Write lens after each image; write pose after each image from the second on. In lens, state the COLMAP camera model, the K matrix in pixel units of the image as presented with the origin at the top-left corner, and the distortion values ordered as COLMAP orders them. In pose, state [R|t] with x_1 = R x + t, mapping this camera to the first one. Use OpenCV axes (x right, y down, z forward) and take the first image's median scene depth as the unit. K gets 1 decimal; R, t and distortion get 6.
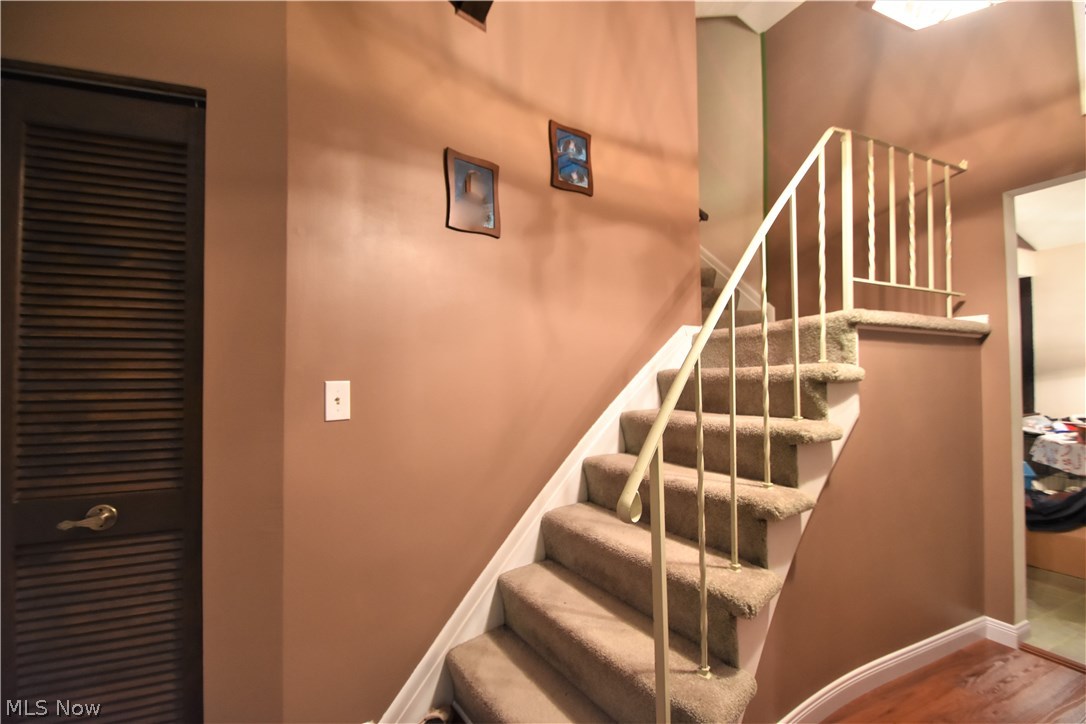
lens RADIAL K [[470.7, 0, 543.0], [0, 470.7, 362.0], [0, 0, 1]] dist [0.011161, -0.010357]
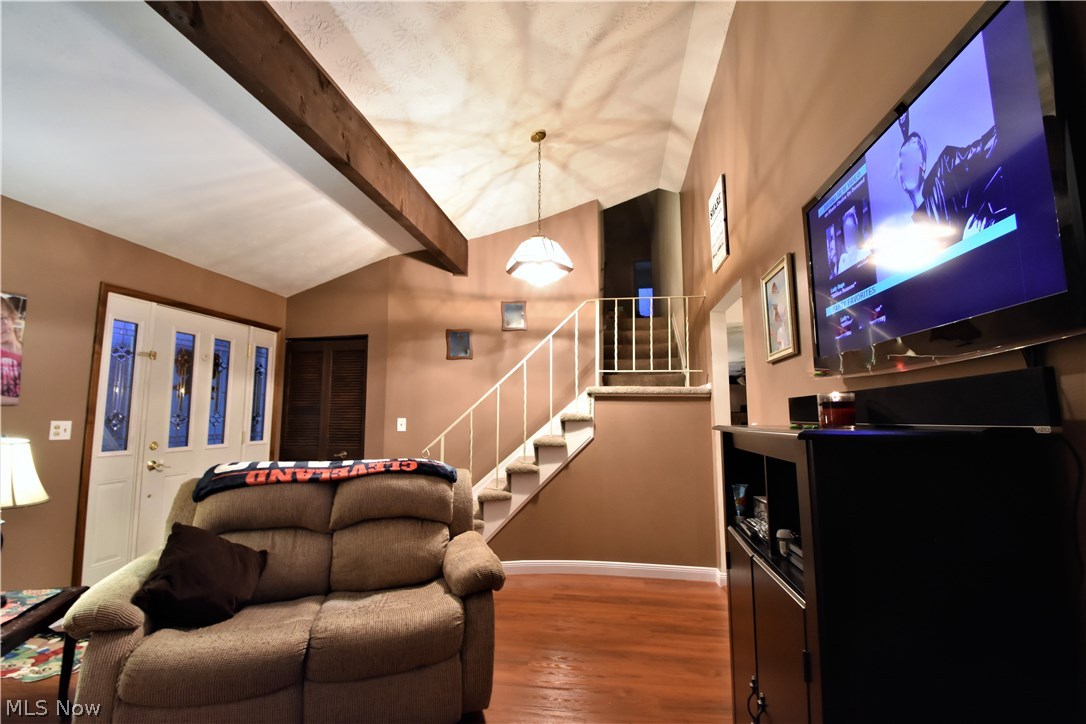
lens RADIAL K [[472.2, 0, 543.0], [0, 472.2, 362.0], [0, 0, 1]] dist [0.025656, -0.023382]
pose [[0.851992, -0.052822, -0.520883, 1.591060], [0.008989, 0.996227, -0.086323, -0.040693], [0.523477, 0.068865, 0.849252, -0.929593]]
